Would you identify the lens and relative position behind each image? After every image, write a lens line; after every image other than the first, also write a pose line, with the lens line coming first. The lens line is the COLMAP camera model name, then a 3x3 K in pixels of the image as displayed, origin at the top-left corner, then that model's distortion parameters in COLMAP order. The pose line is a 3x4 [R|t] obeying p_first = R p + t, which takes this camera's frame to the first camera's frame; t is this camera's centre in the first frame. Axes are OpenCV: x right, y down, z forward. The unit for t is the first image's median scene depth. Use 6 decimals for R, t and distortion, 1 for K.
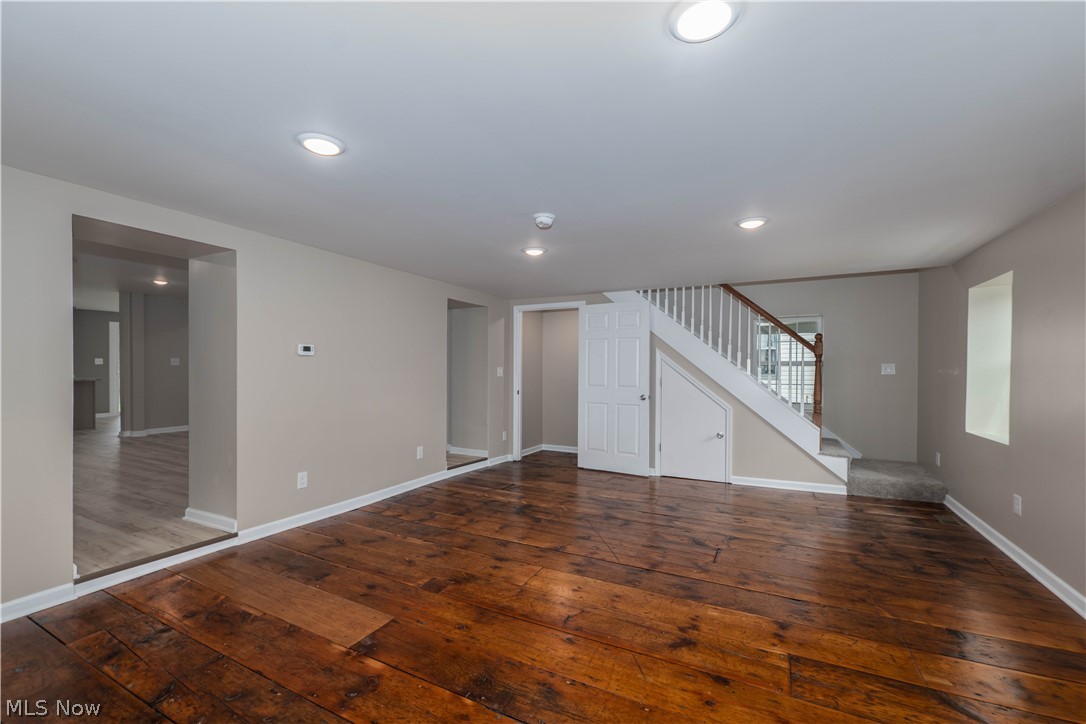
lens RADIAL K [[447.4, 0, 536.7], [0, 447.4, 357.4], [0, 0, 1]] dist [0.001481, -0.000106]
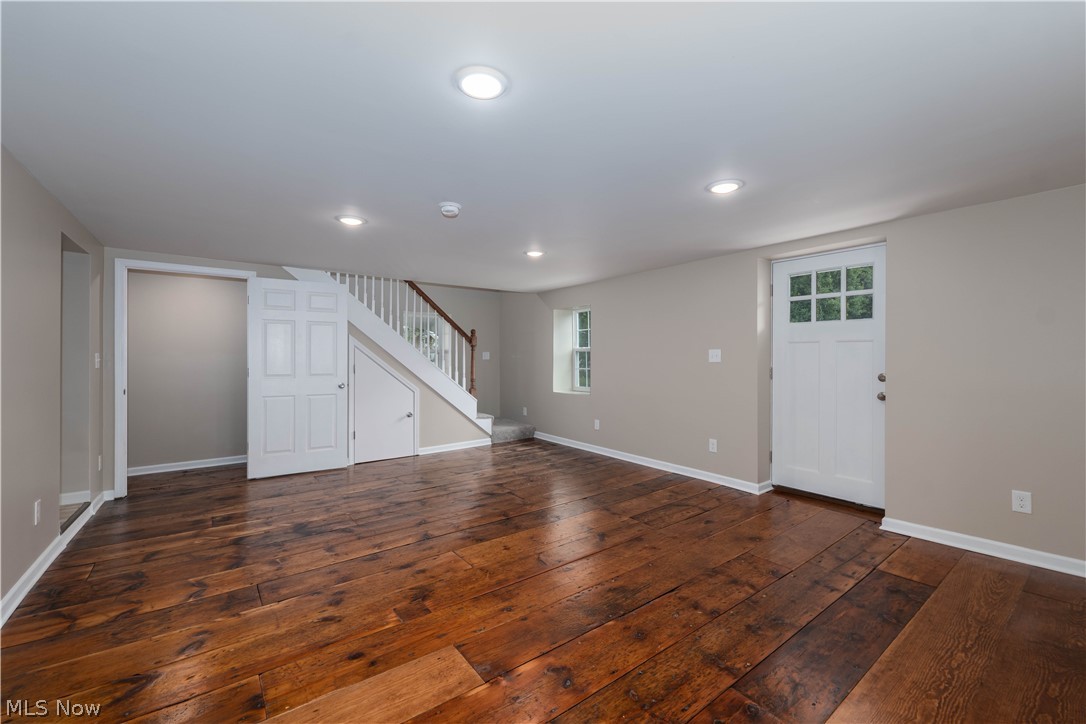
lens RADIAL K [[447.4, 0, 536.7], [0, 447.4, 357.4], [0, 0, 1]] dist [0.001481, -0.000106]
pose [[0.440401, -0.005122, 0.897787, -0.521445], [-0.022563, 0.999605, 0.016771, 0.003582], [-0.897518, -0.027643, 0.440111, 0.249761]]
